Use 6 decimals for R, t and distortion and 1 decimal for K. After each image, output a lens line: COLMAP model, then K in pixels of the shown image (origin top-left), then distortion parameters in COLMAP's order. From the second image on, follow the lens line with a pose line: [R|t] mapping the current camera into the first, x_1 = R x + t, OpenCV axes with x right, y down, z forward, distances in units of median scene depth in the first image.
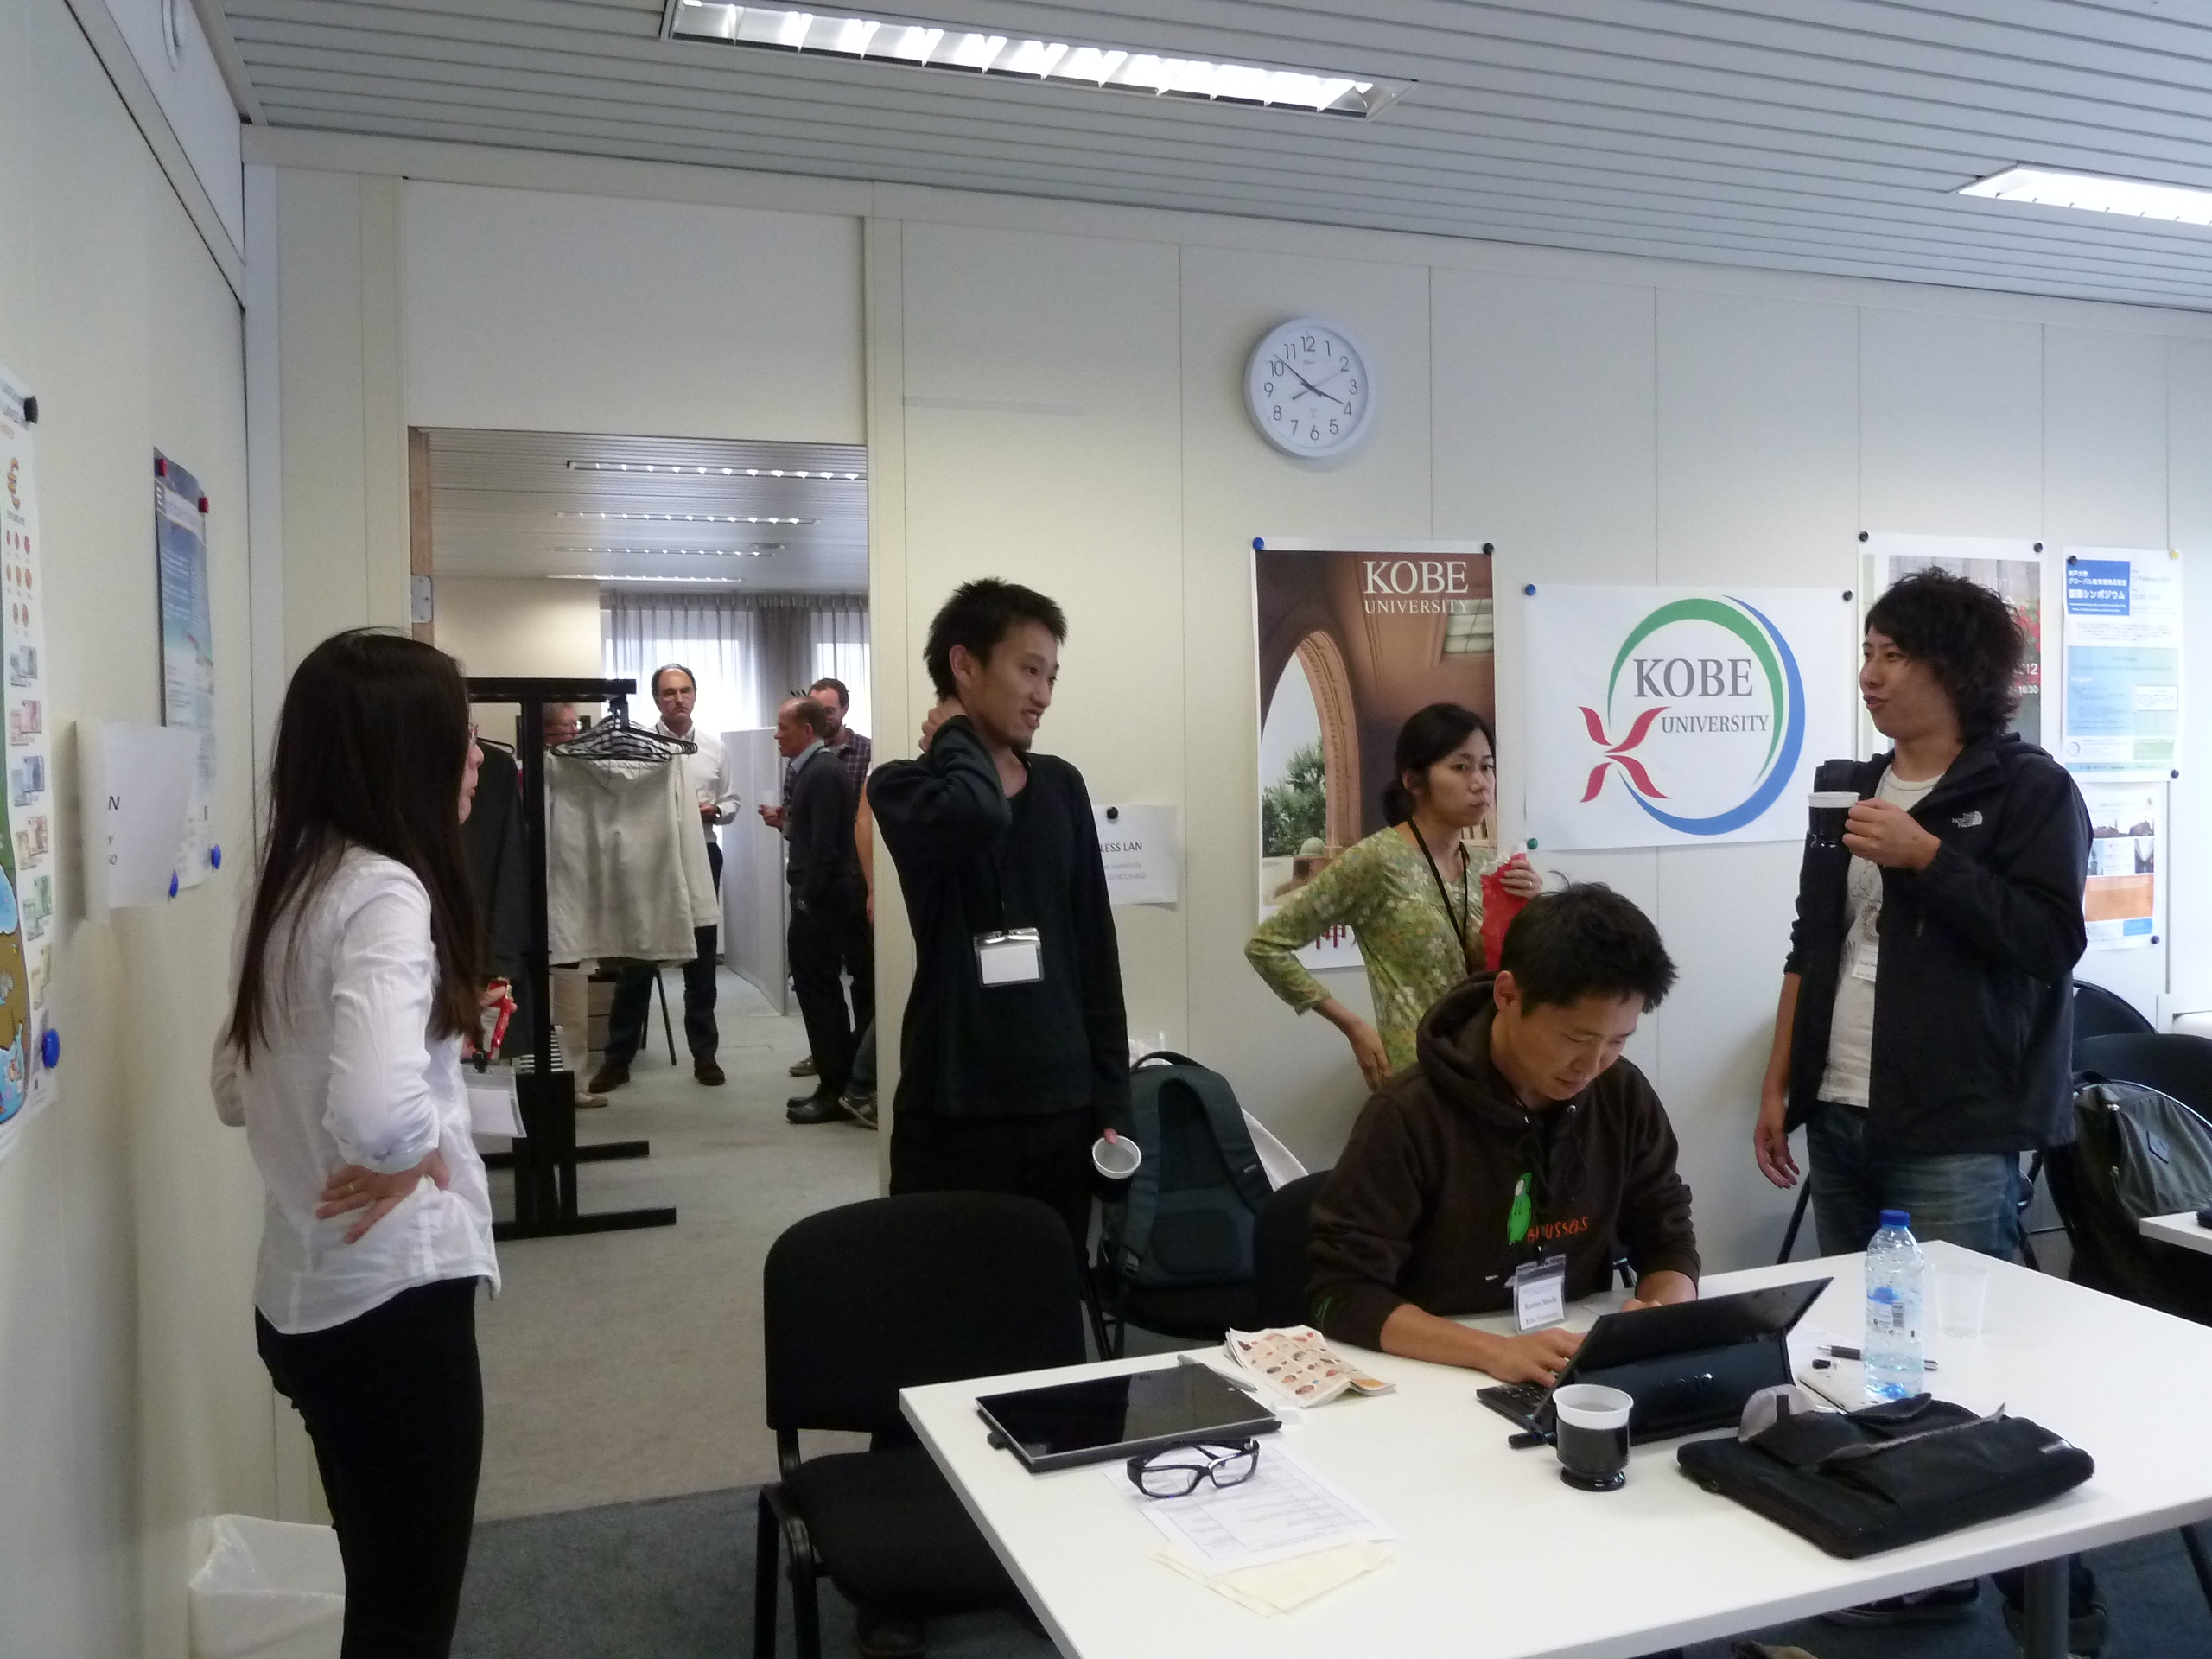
lens RADIAL K [[1751.3, 0, 1107.7], [0, 1751.3, 813.6], [0, 0, 1]] dist [-0.017238, -0.008752]
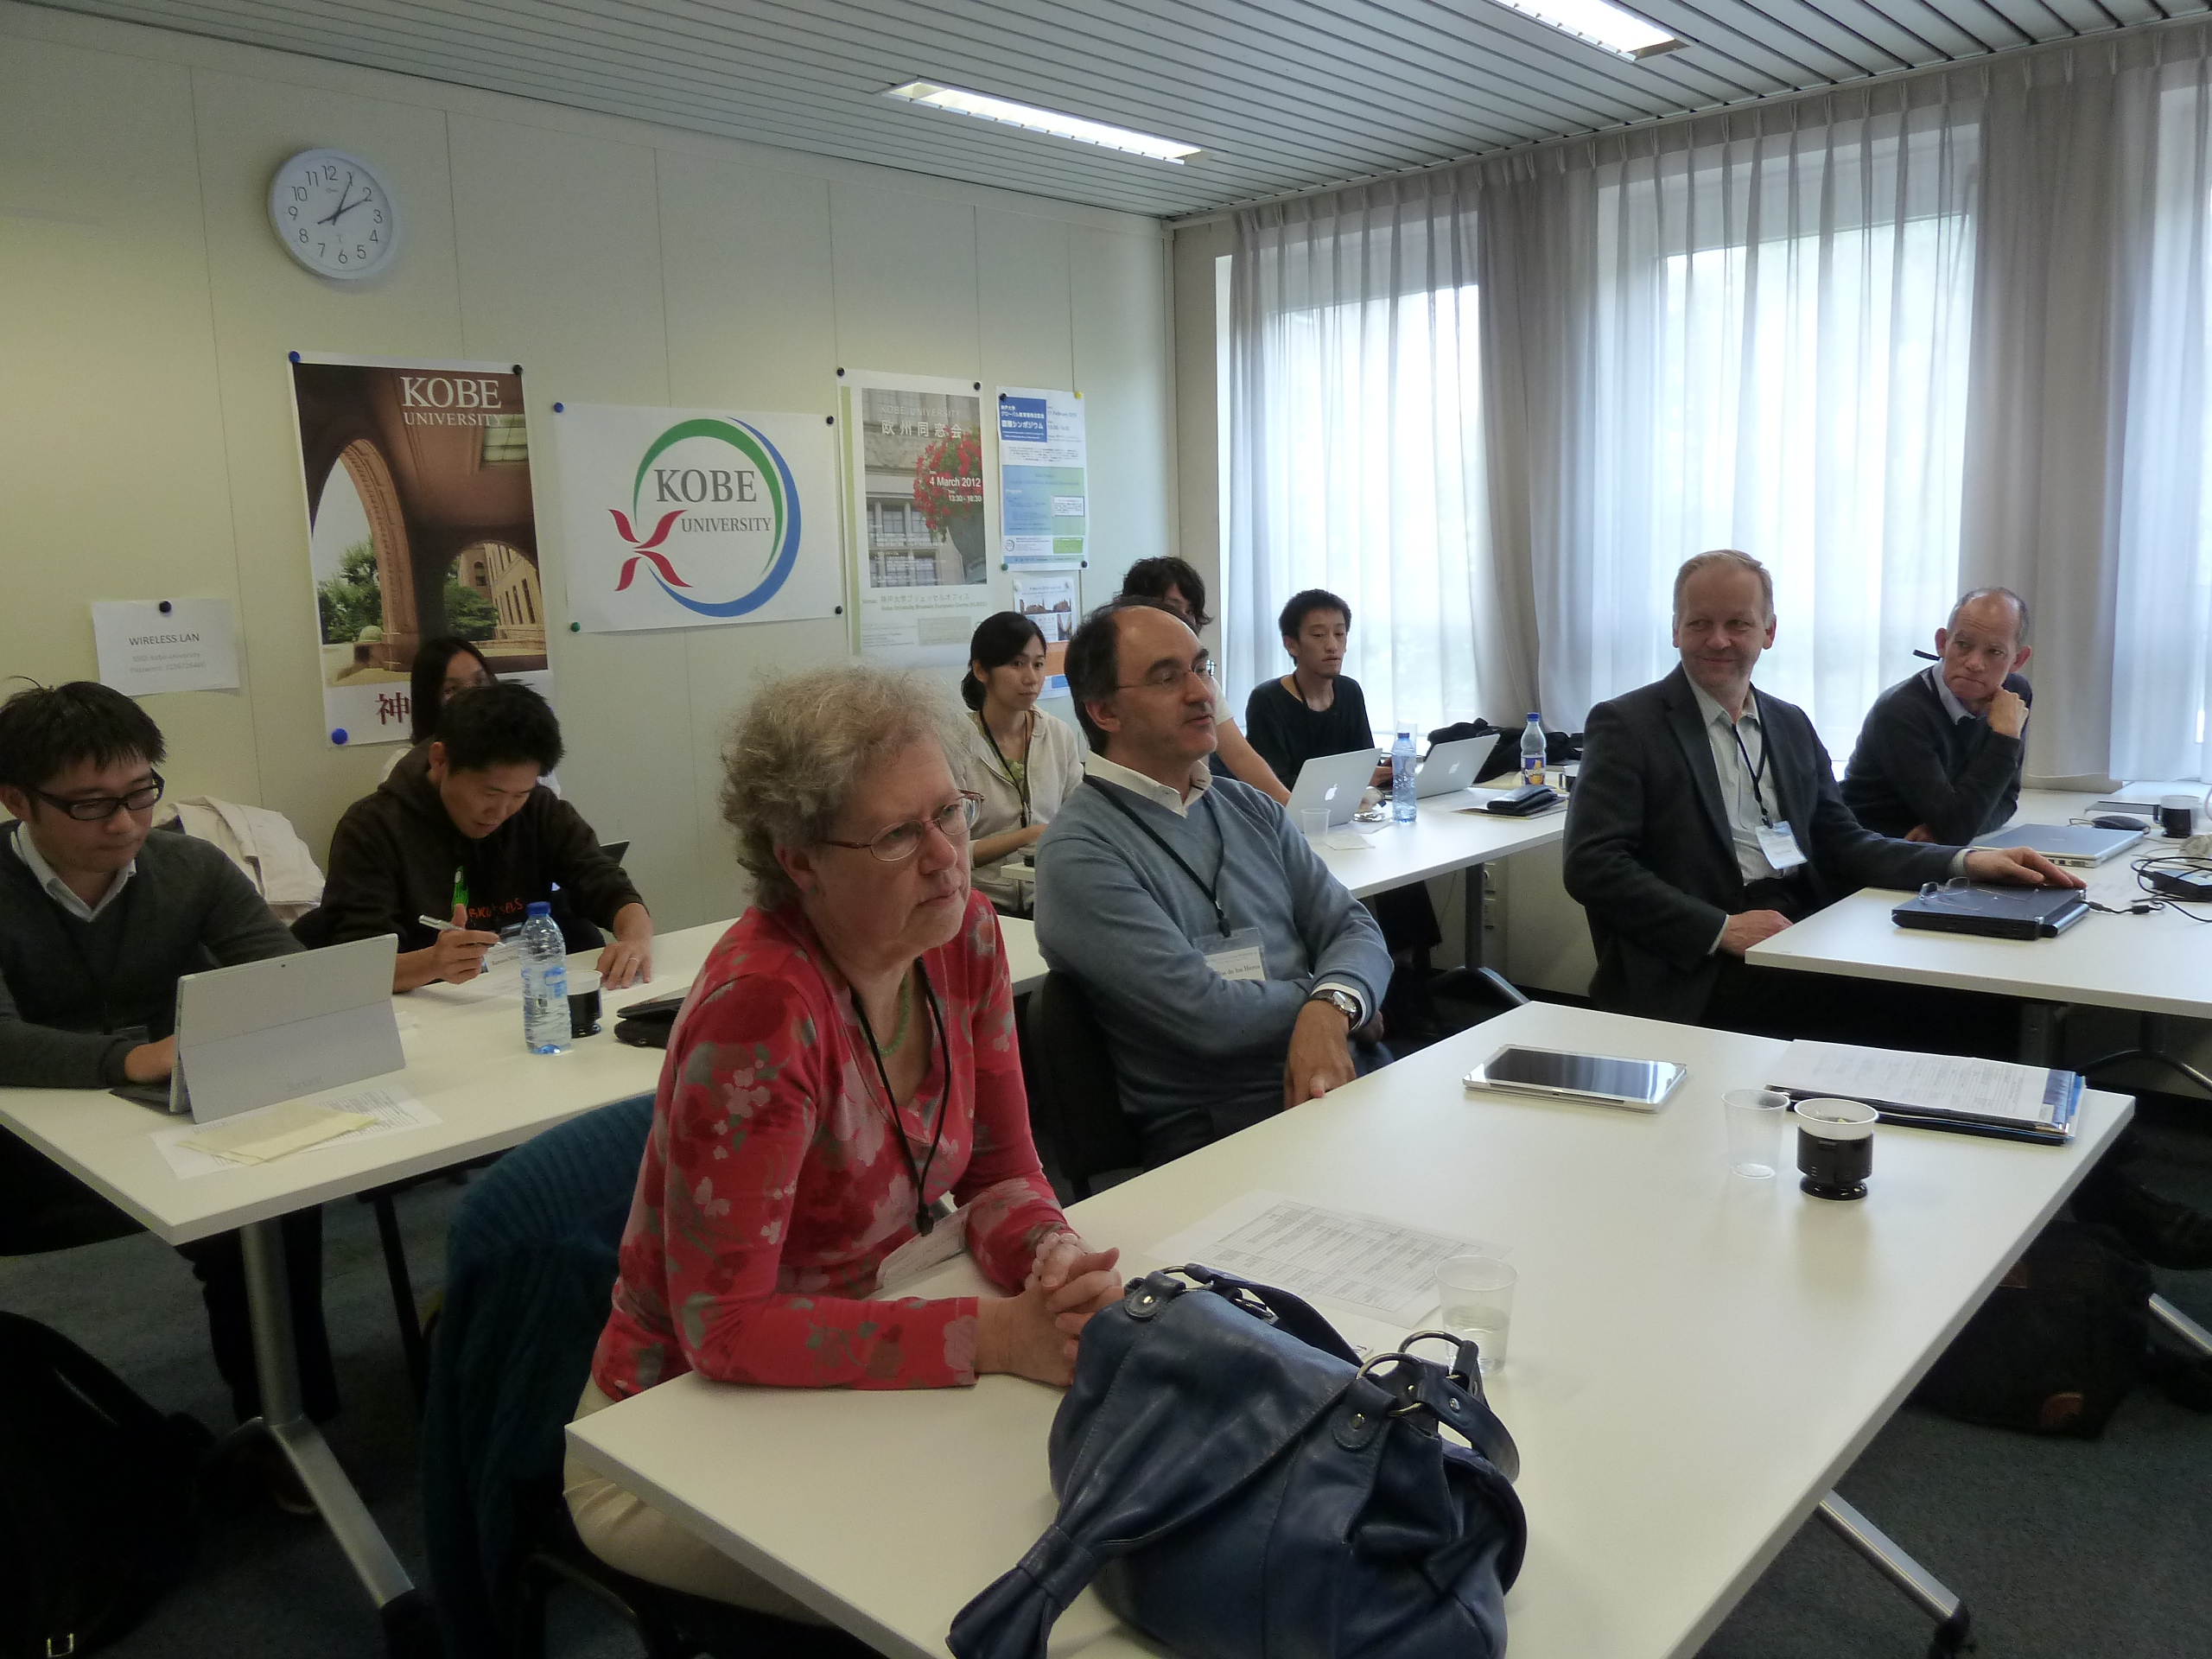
lens RADIAL K [[1675.3, 0, 1115.0], [0, 1675.3, 824.0], [0, 0, 1]] dist [-0.037343, 0.016738]
pose [[0.880106, -0.084296, 0.467233, 0.027310], [0.034180, 0.992808, 0.114734, 0.032916], [-0.473544, -0.085008, 0.876658, -0.170062]]
